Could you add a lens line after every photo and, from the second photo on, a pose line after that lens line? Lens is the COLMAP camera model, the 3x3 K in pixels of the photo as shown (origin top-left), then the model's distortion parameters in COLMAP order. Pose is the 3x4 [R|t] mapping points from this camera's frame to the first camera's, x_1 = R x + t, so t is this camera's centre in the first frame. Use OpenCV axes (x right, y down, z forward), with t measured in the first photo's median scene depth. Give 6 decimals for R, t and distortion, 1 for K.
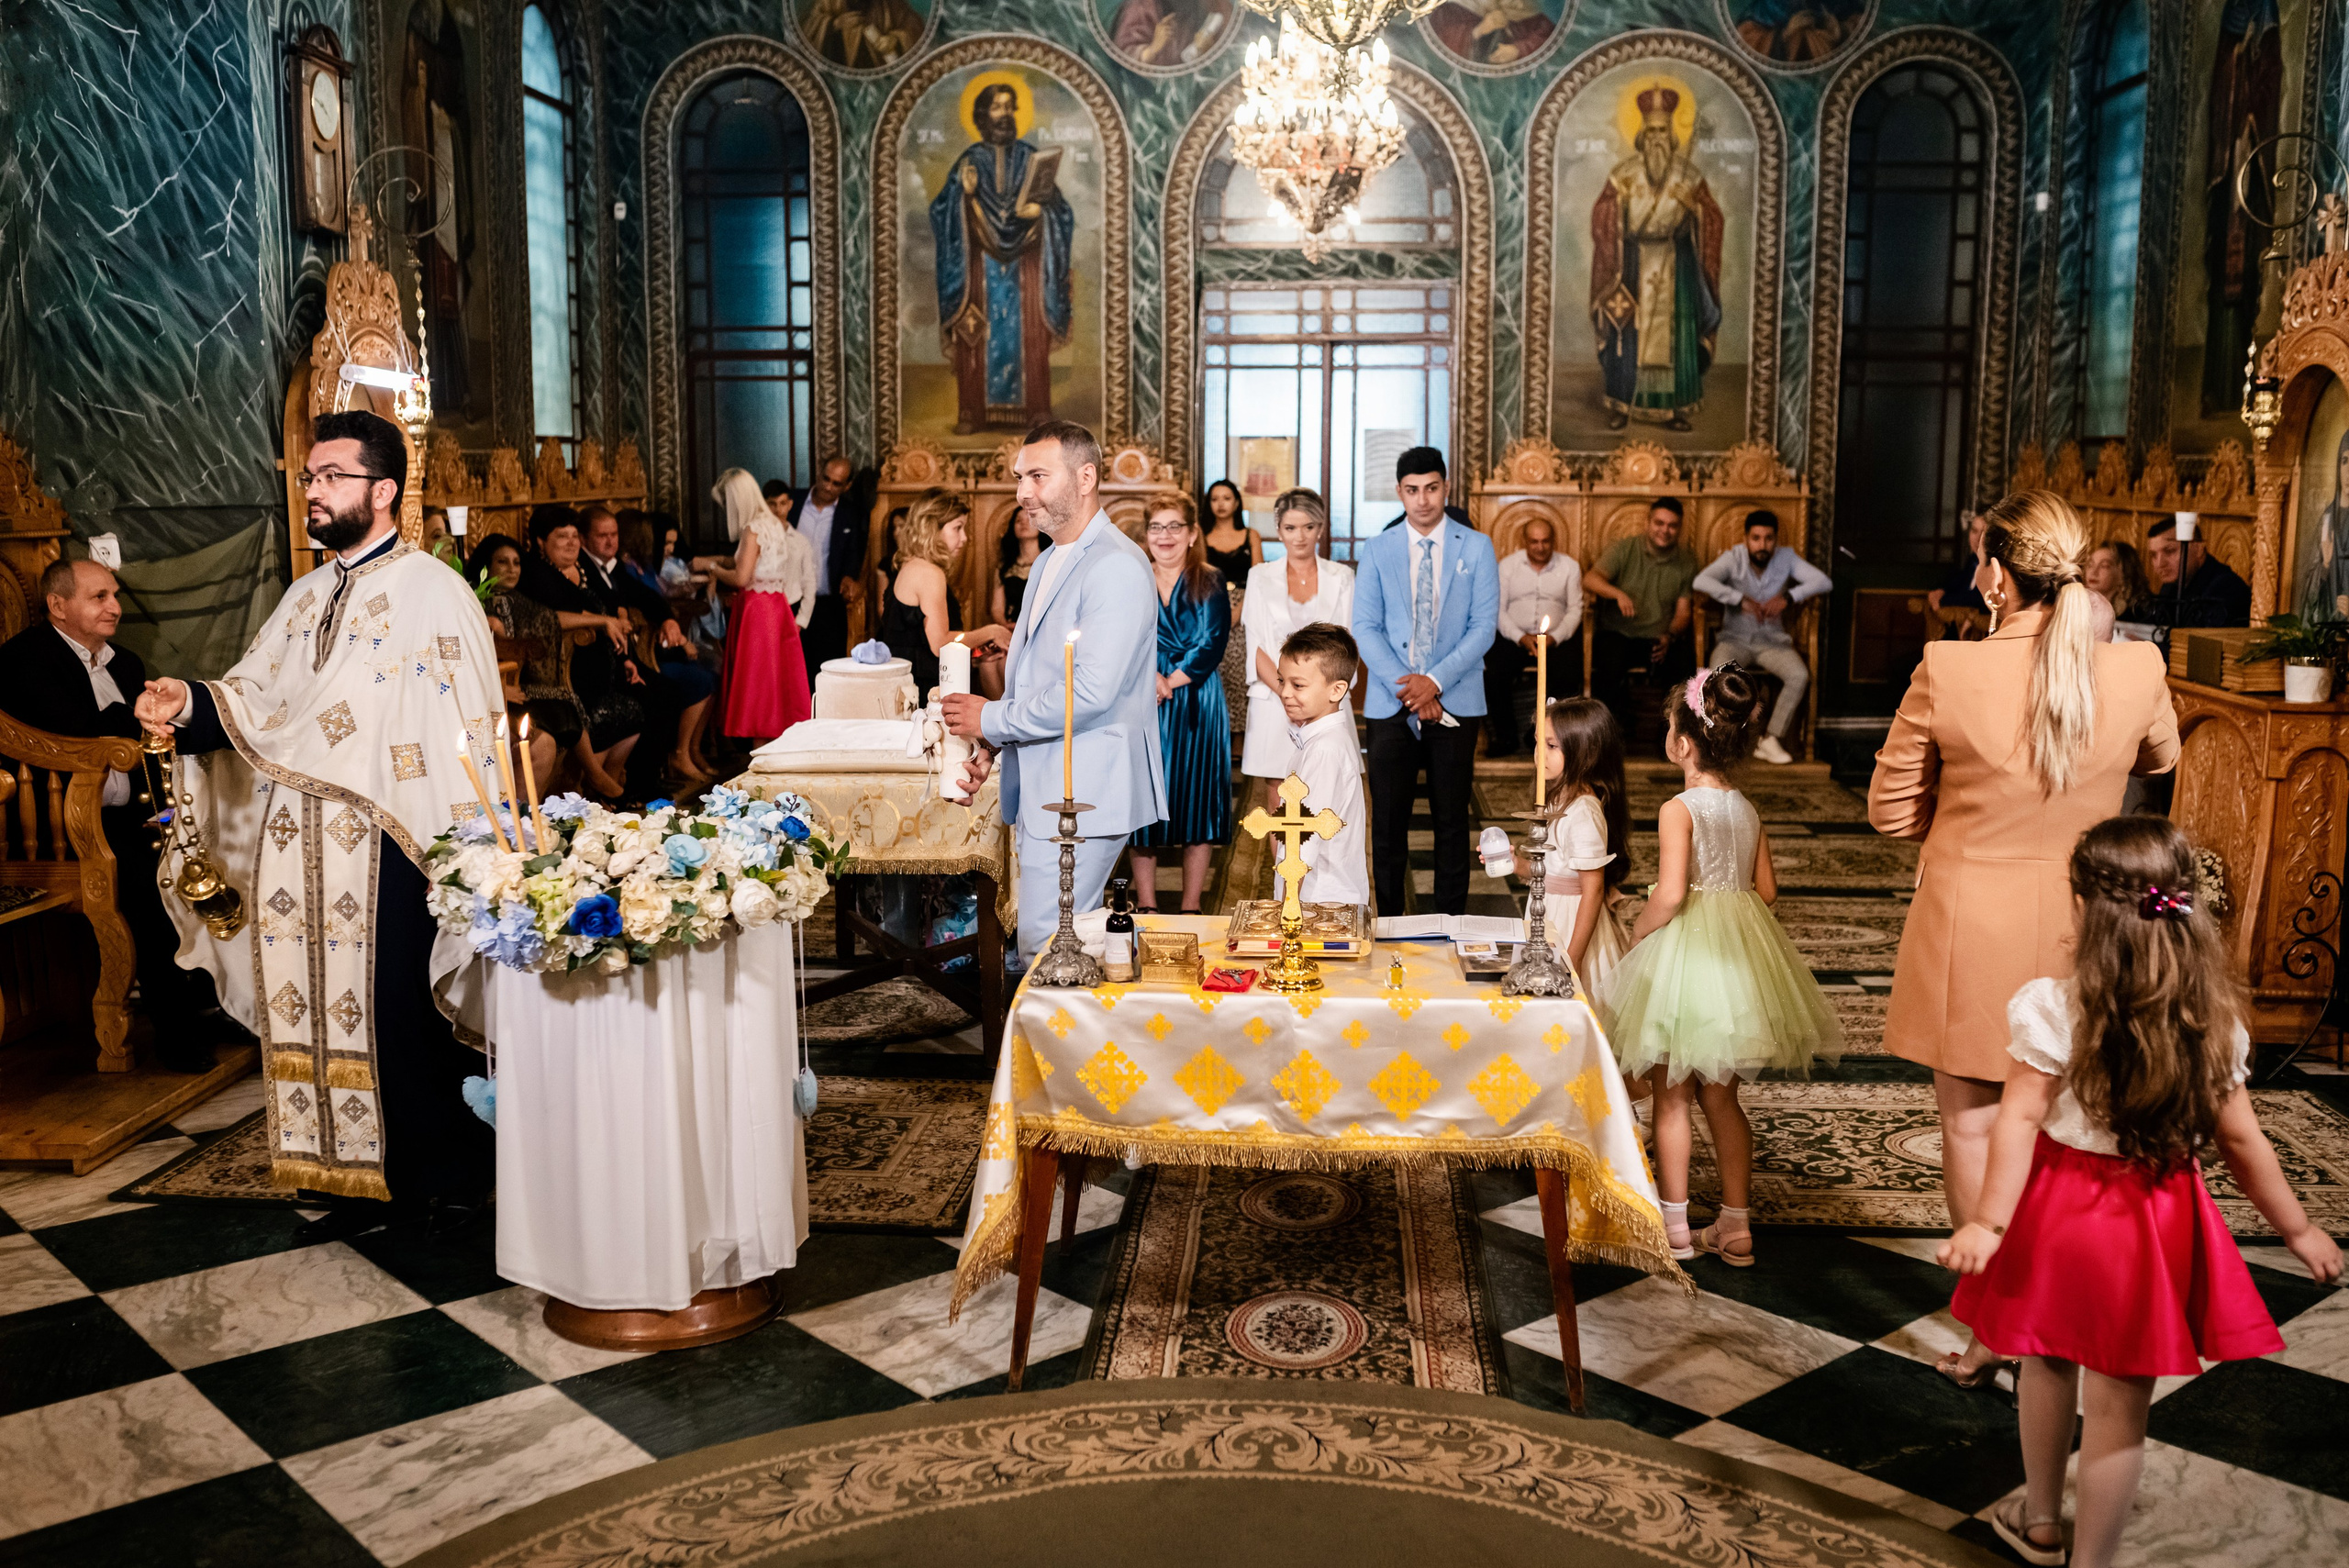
lens RADIAL K [[2381.8, 0, 1169.9], [0, 2381.8, 730.9], [0, 0, 1]] dist [-0.047536, 0.041103]
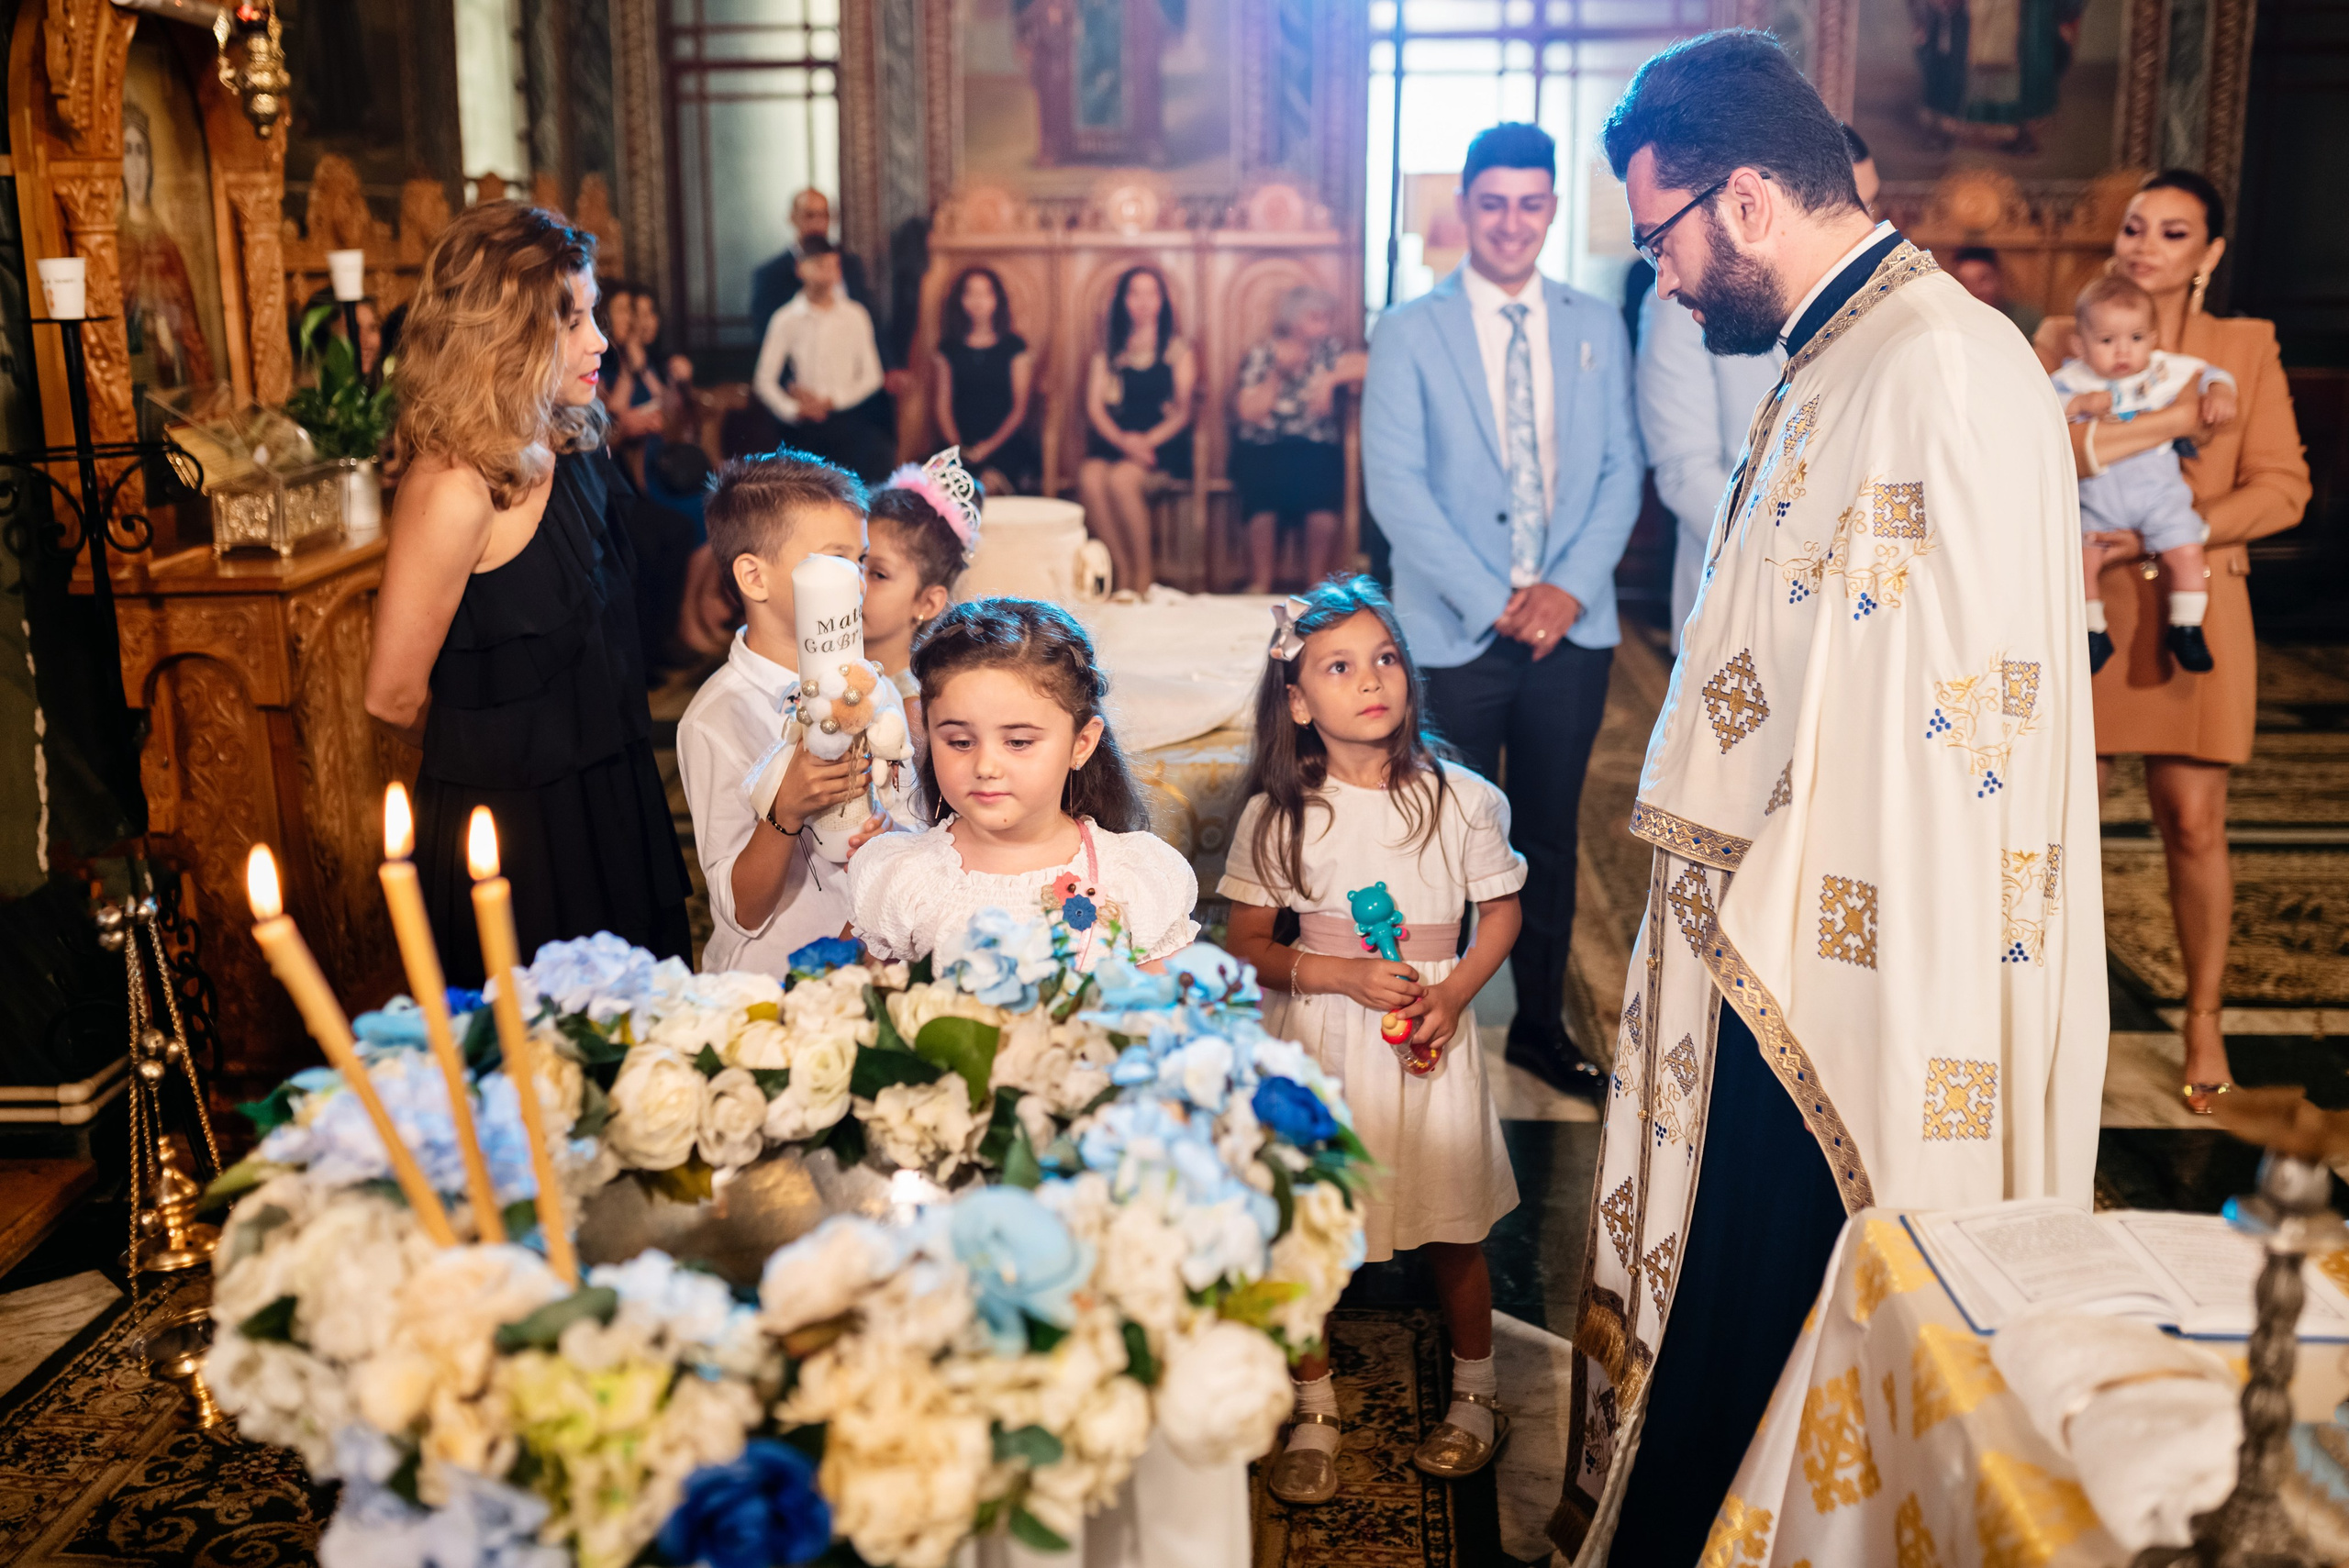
lens RADIAL K [[2367.8, 0, 1131.9], [0, 2367.8, 782.7], [0, 0, 1]] dist [-0.092498, 0.156322]
pose [[0.999887, -0.012890, 0.007740, -0.071181], [0.011955, 0.993781, 0.110708, -0.016562], [-0.009119, -0.110602, 0.993823, 0.262162]]
